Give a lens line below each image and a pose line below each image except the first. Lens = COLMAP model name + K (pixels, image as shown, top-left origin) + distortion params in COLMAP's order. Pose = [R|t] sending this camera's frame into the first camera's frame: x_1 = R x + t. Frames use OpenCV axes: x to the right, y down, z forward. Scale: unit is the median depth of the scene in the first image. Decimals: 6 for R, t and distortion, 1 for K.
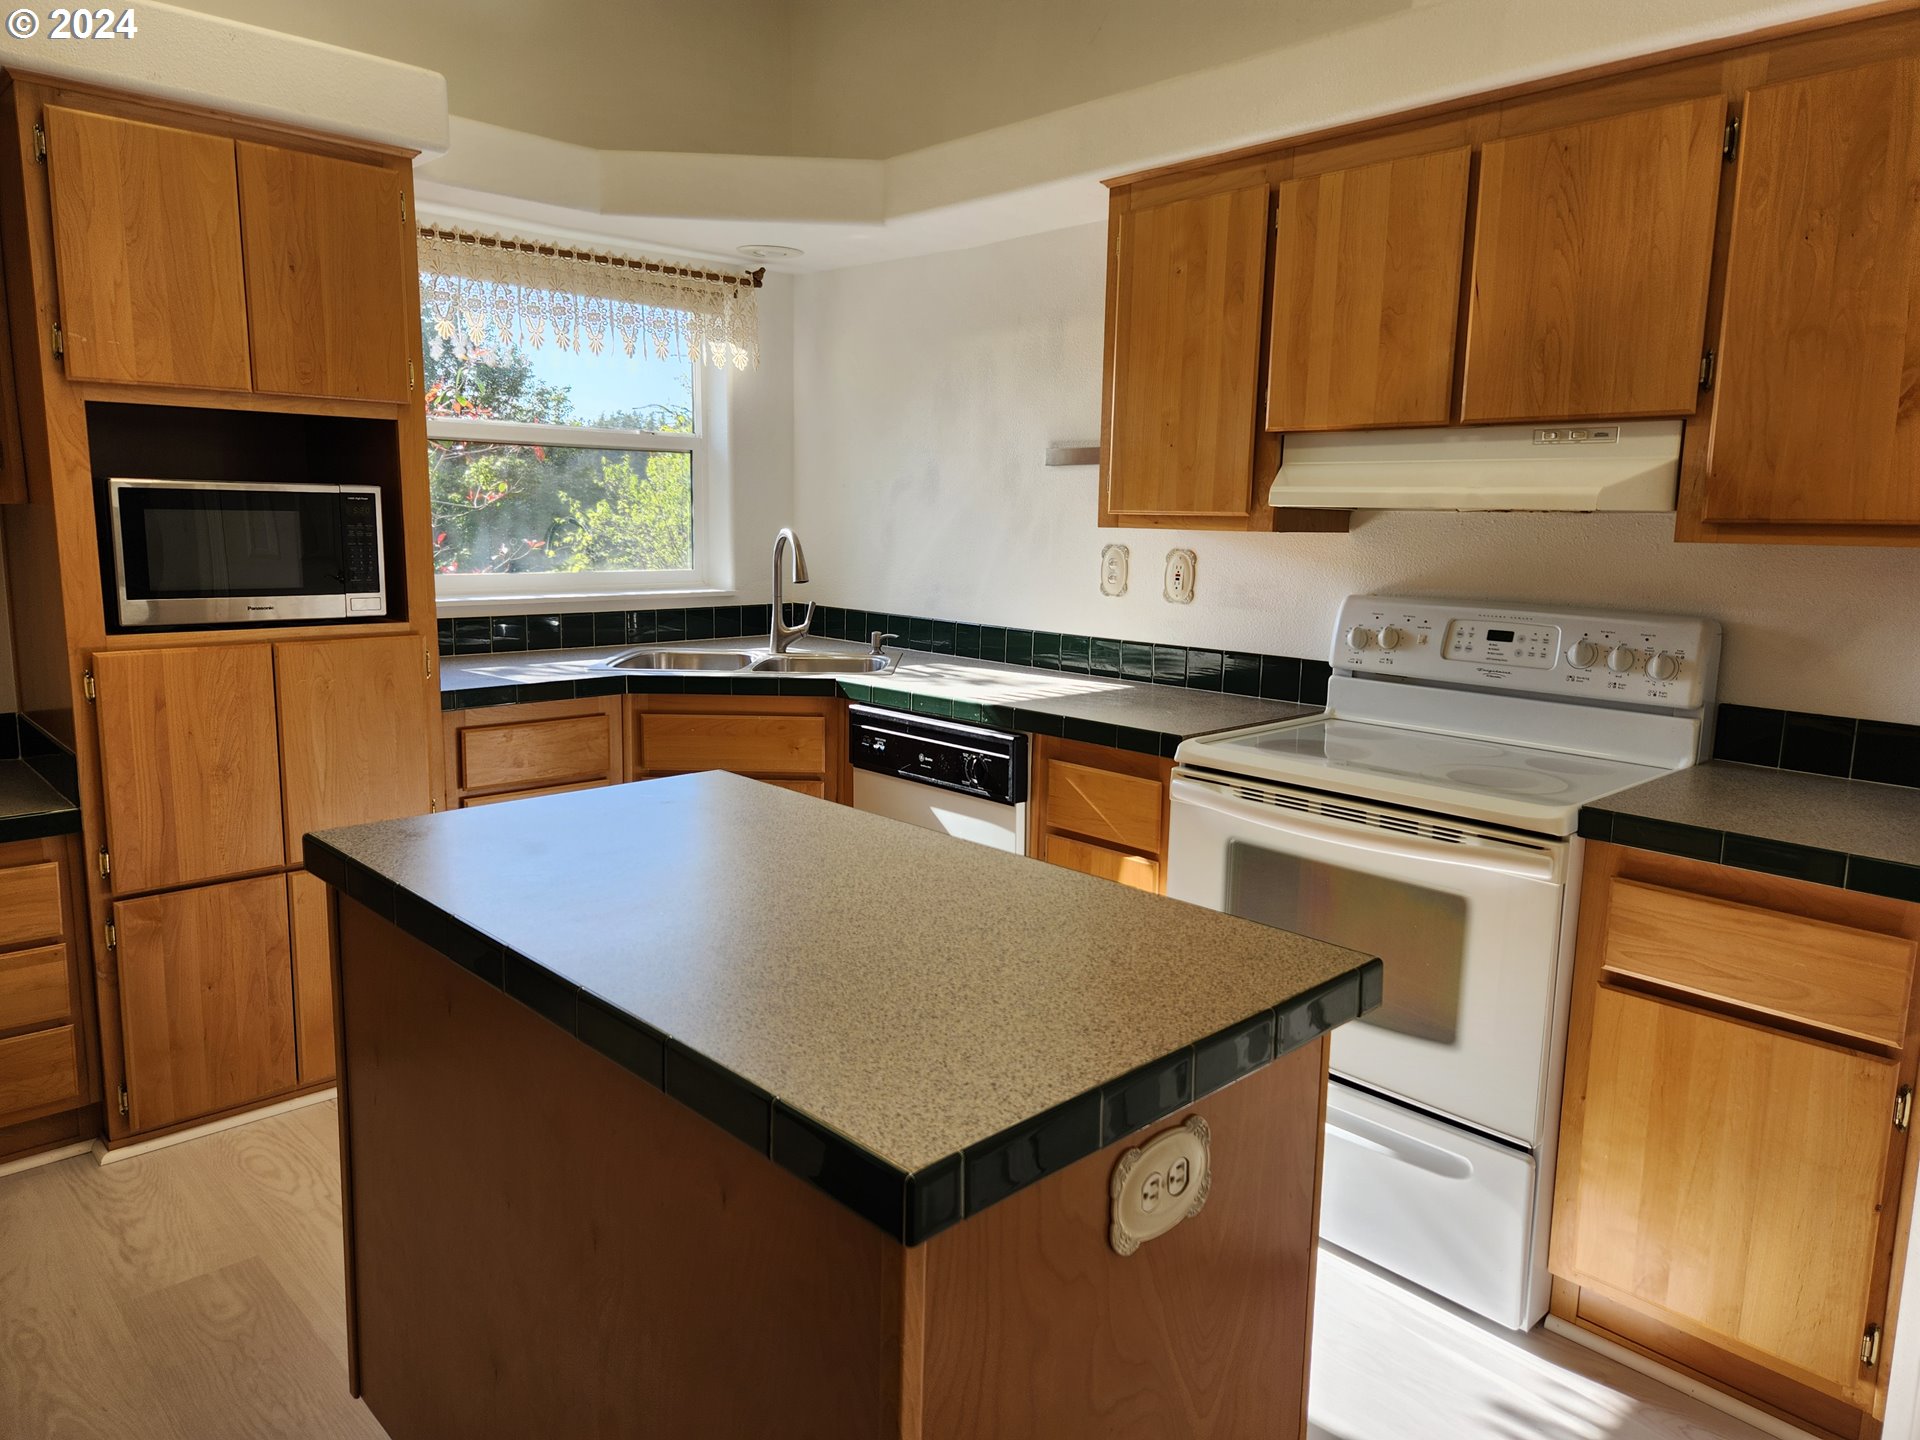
lens RADIAL K [[1295.8, 0, 953.7], [0, 1295.8, 723.5], [0, 0, 1]] dist [0.022930, -0.013183]
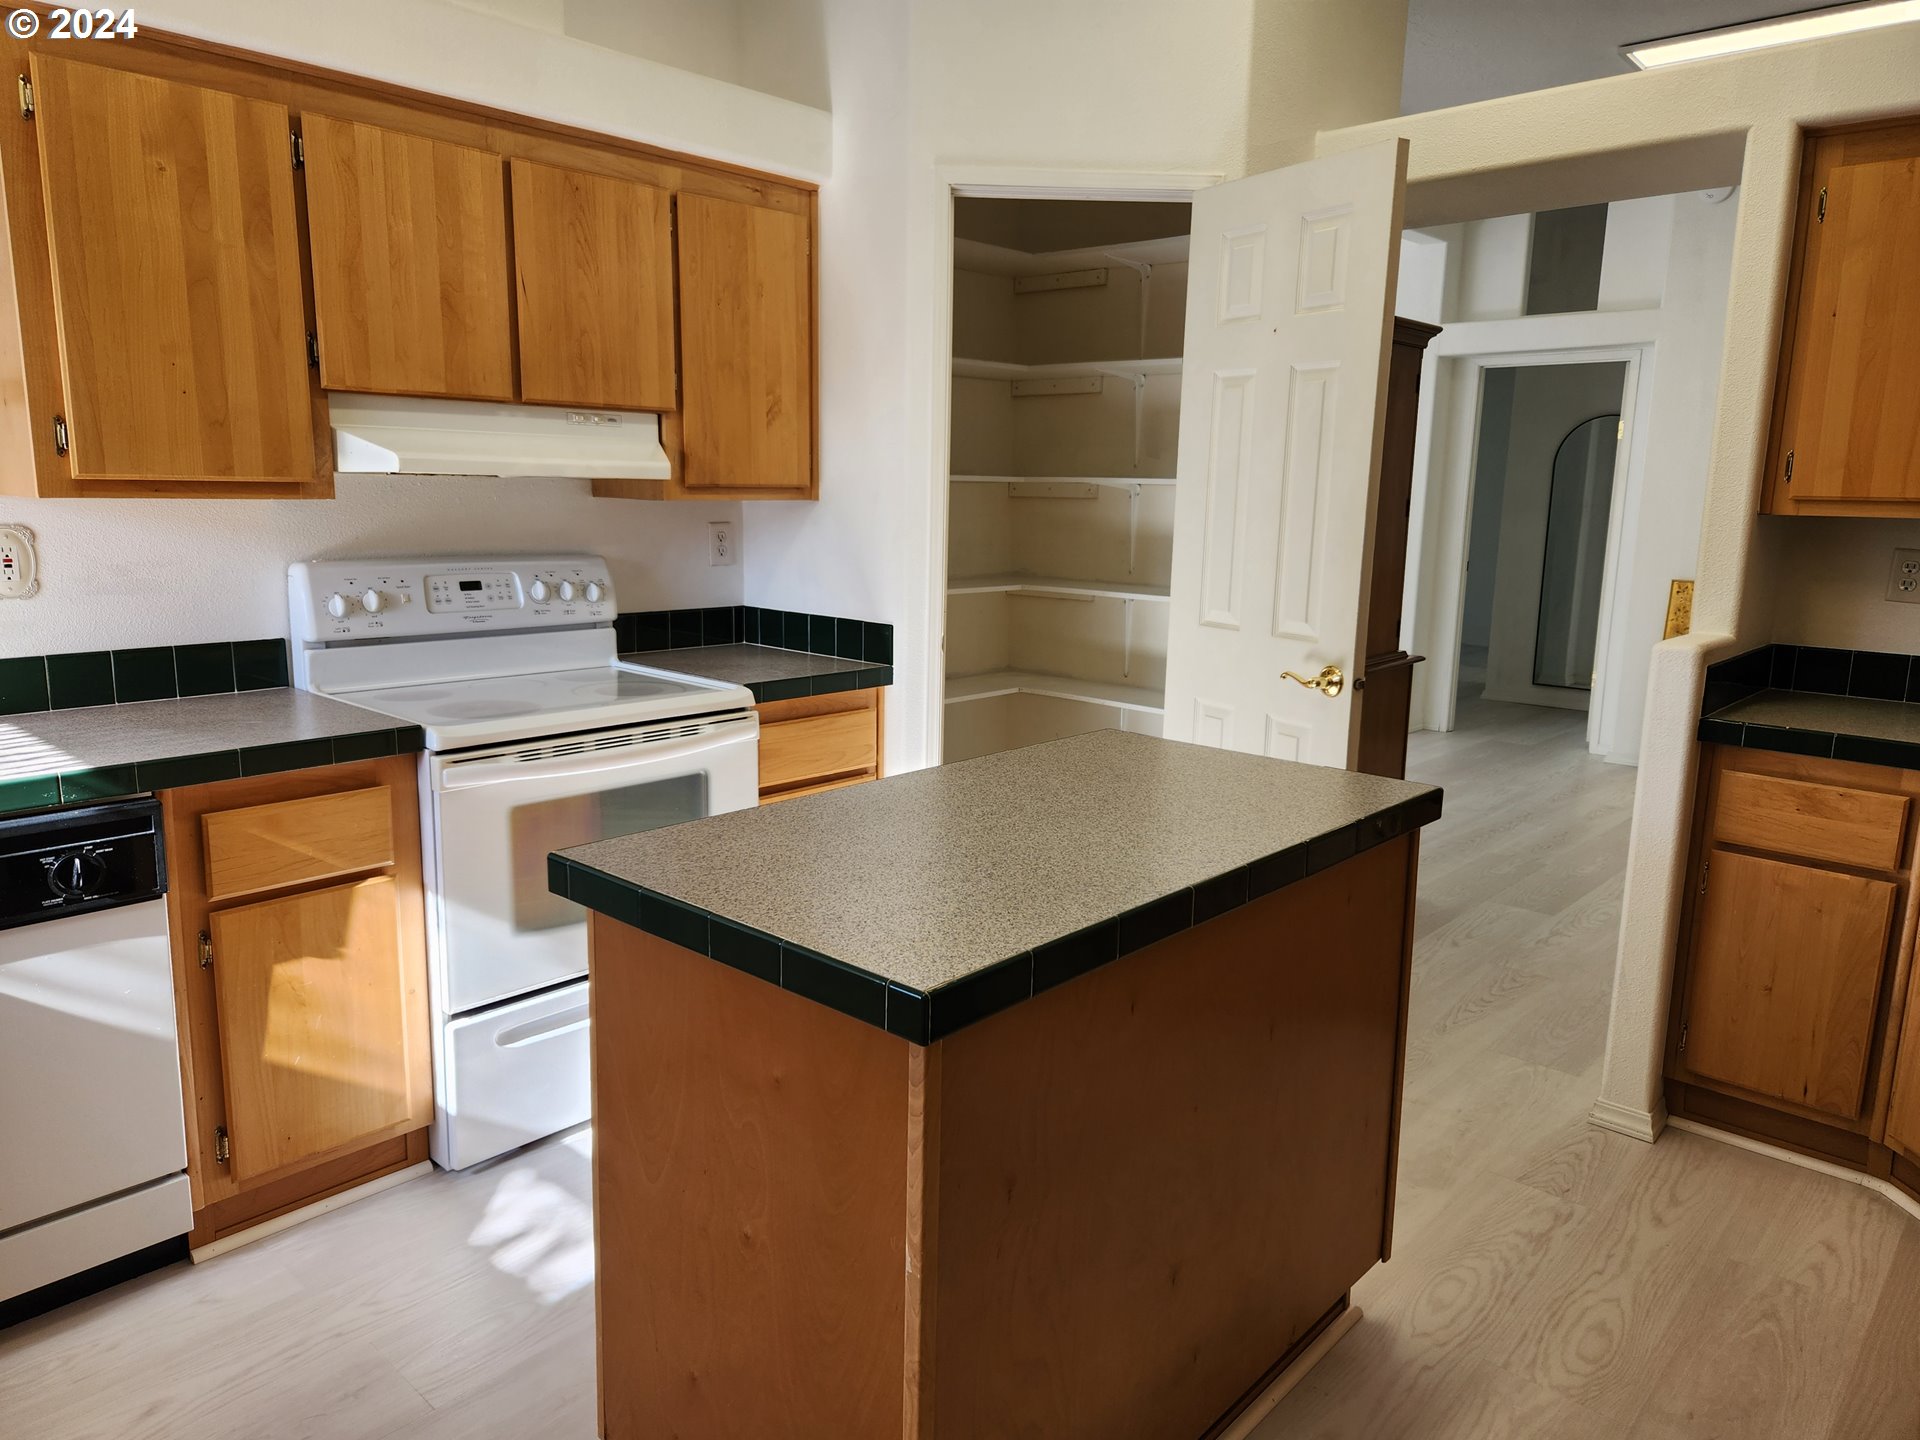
lens RADIAL K [[1295.8, 0, 955.6], [0, 1295.8, 722.8], [0, 0, 1]] dist [0.022930, -0.013183]
pose [[-0.092486, -0.198254, 0.975777, -0.794255], [0.144931, 0.966861, 0.210180, -0.136490], [-0.985110, 0.160859, -0.060688, 0.710811]]
